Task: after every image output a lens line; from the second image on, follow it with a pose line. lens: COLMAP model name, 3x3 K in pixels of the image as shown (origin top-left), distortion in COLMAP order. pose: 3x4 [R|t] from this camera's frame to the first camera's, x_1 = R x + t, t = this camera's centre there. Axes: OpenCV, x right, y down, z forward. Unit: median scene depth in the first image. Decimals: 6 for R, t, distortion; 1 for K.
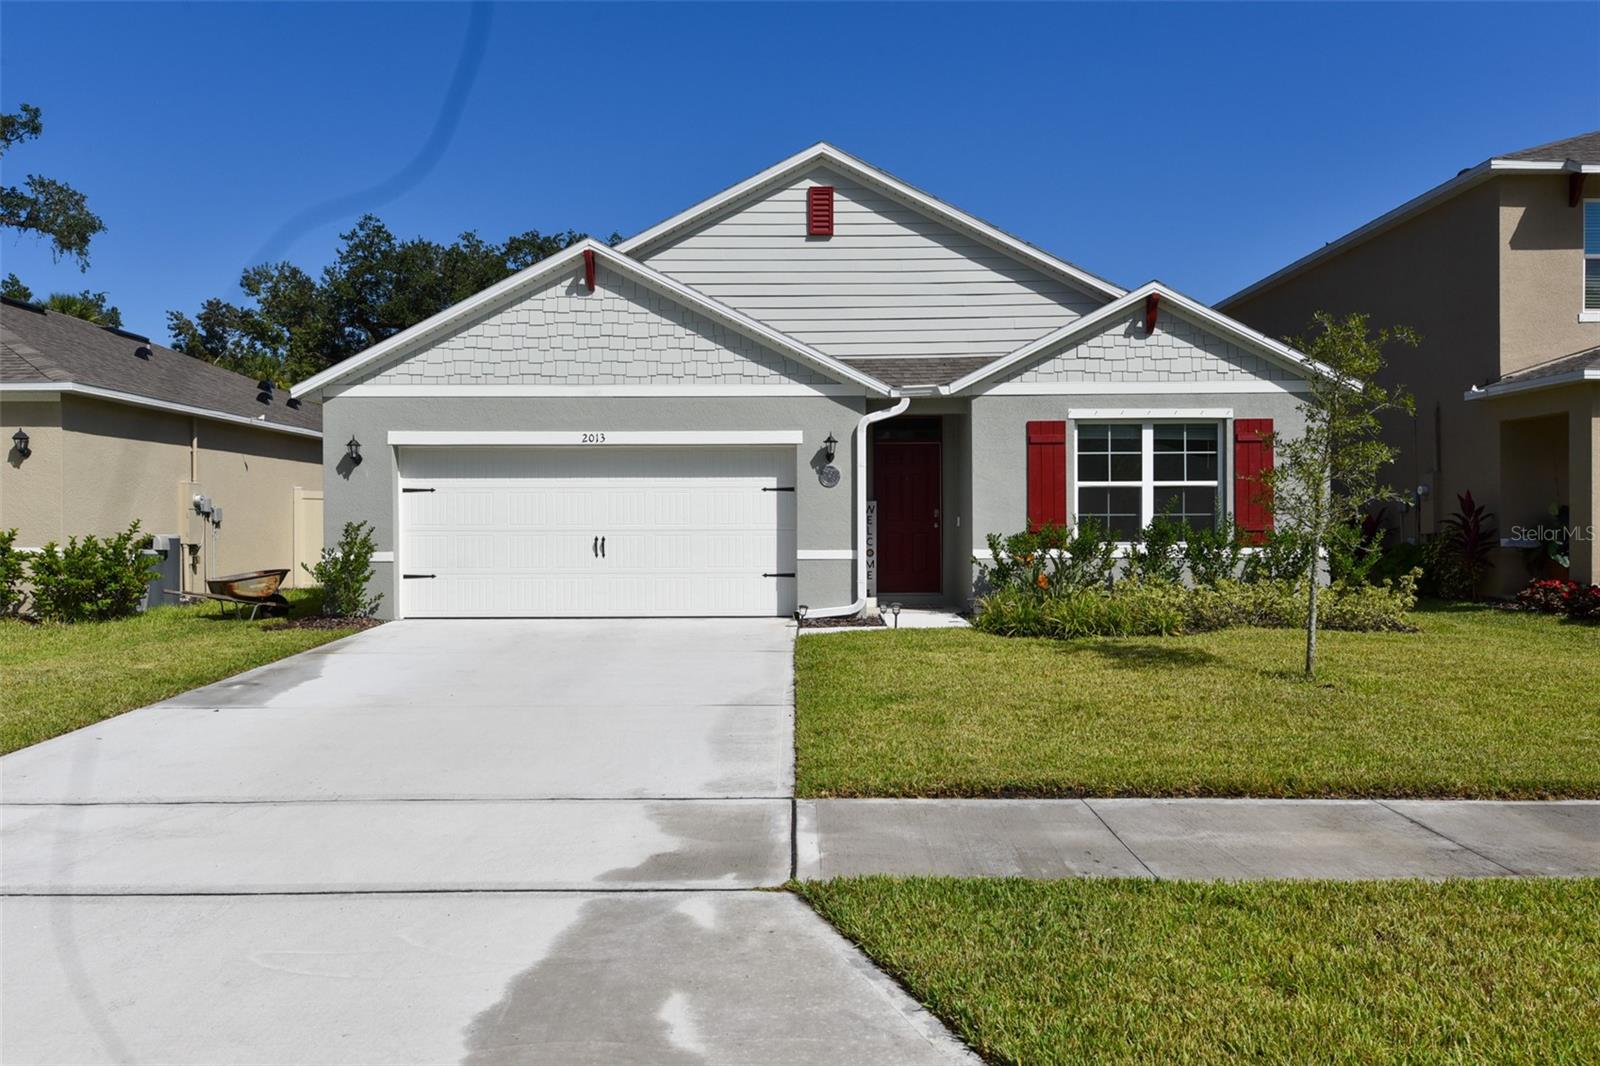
lens RADIAL K [[1176.6, 0, 795.1], [0, 1176.6, 531.0], [0, 0, 1]] dist [0.023758, -0.012278]
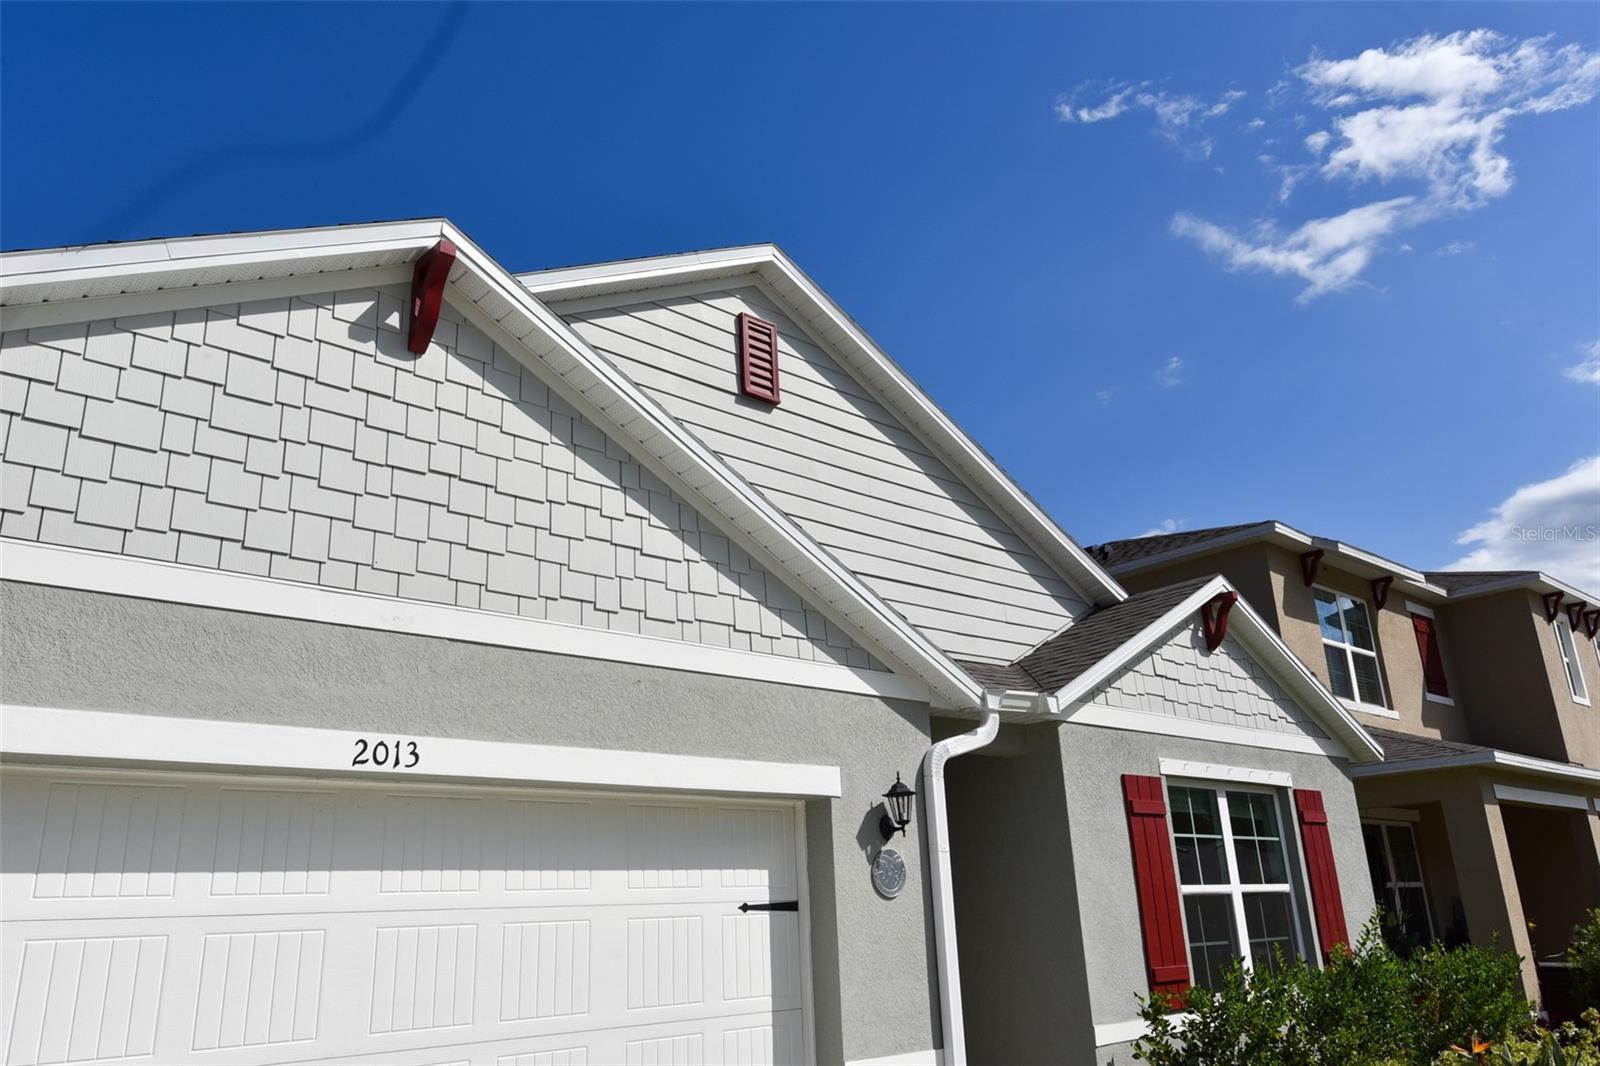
lens RADIAL K [[1176.6, 0, 796.4], [0, 1176.6, 538.2], [0, 0, 1]] dist [0.023758, -0.012278]
pose [[0.752394, 0.181573, 0.633194, -0.305045], [0.039213, 0.947207, -0.318214, -0.026179], [-0.657546, 0.264252, 0.705553, 0.673384]]
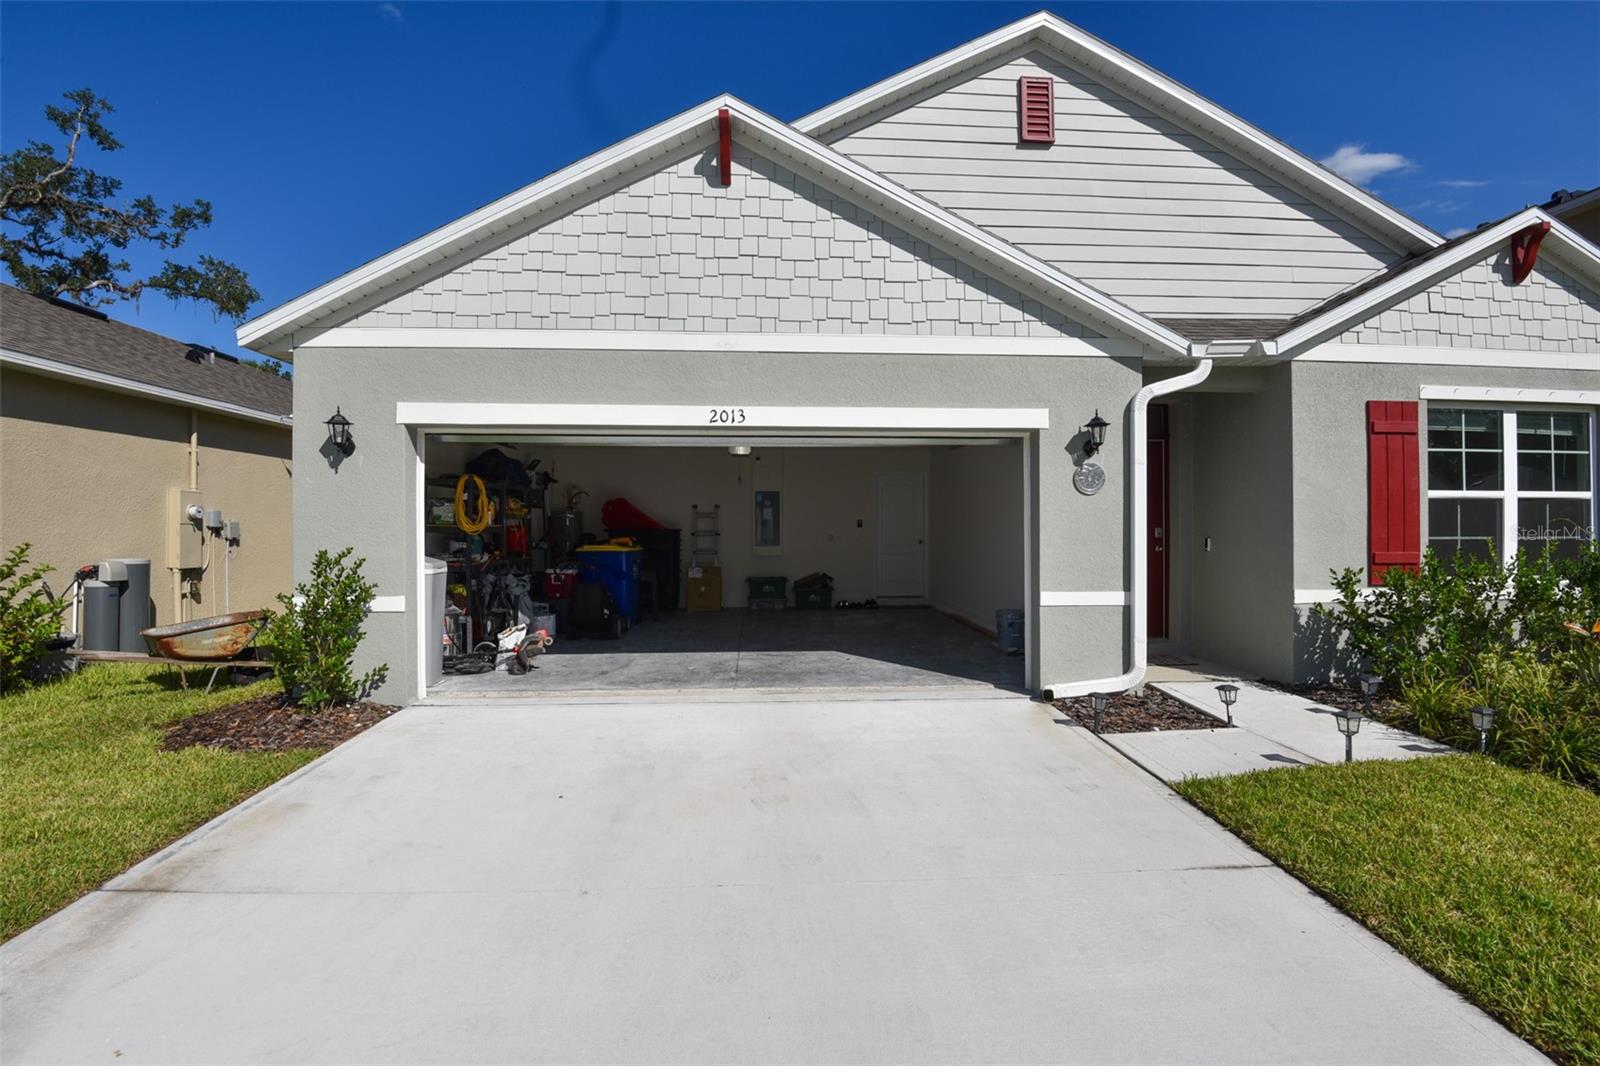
lens RADIAL K [[742.6, 0, 802.4], [0, 742.6, 538.0], [0, 0, 1]] dist [-0.021367, -0.006653]
pose [[0.998484, 0.001620, 0.055016, -0.152480], [-0.001929, 0.999983, 0.005566, -0.015591], [-0.055006, -0.005663, 0.998470, 0.597069]]
